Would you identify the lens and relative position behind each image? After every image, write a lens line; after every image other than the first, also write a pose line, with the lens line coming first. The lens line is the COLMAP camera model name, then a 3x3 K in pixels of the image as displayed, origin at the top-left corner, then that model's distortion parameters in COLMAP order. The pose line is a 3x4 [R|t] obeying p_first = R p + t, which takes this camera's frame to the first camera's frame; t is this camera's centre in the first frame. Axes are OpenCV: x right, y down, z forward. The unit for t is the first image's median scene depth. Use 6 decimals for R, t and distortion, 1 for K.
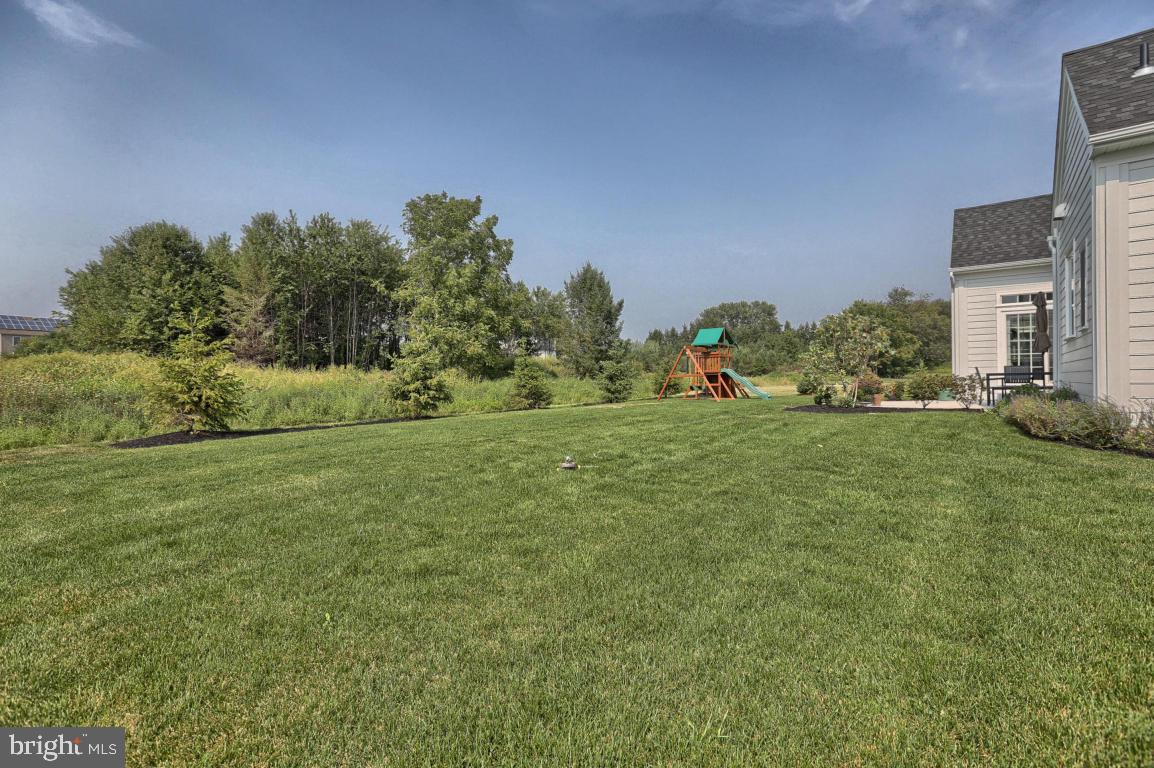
lens RADIAL K [[519.2, 0, 577.0], [0, 519.2, 378.6], [0, 0, 1]] dist [-0.004252, 0.000598]
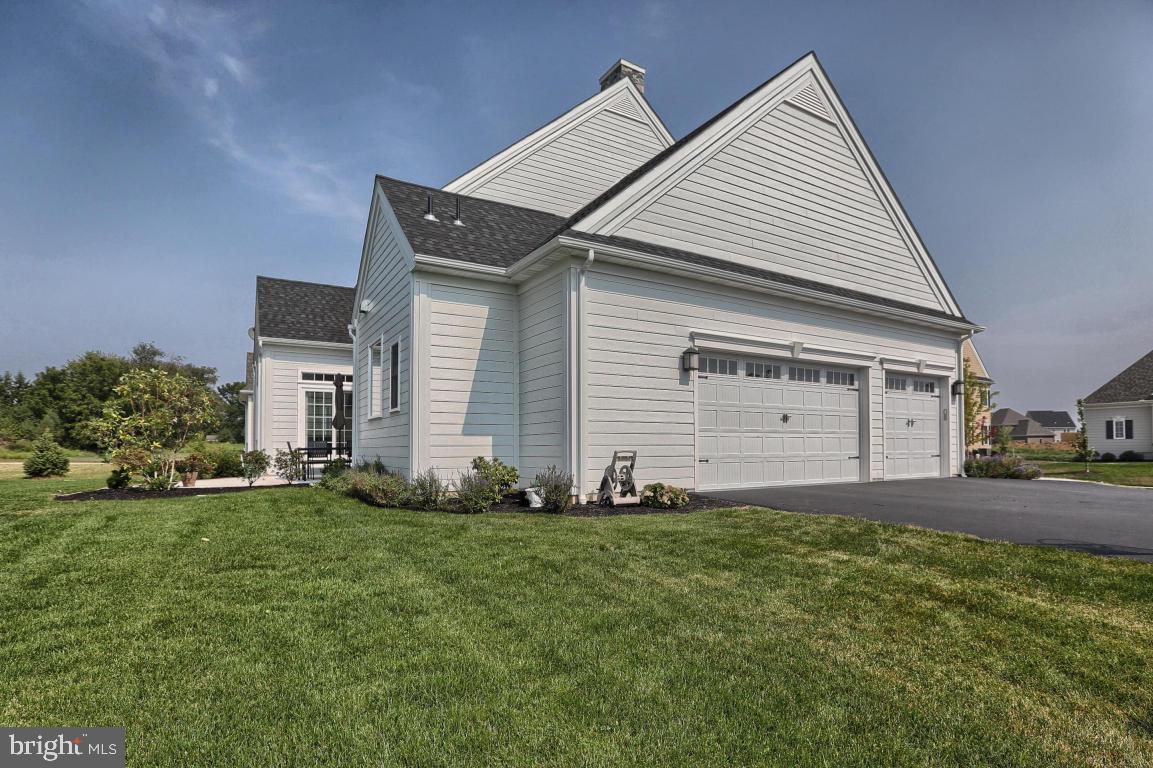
lens RADIAL K [[590.3, 0, 603.8], [0, 590.3, 428.4], [0, 0, 1]] dist [-0.031182, 0.006345]
pose [[0.319280, 0.037854, 0.946904, -0.092139], [0.003357, 0.999150, -0.041075, 0.000301], [-0.947654, 0.016293, 0.318882, 0.082285]]
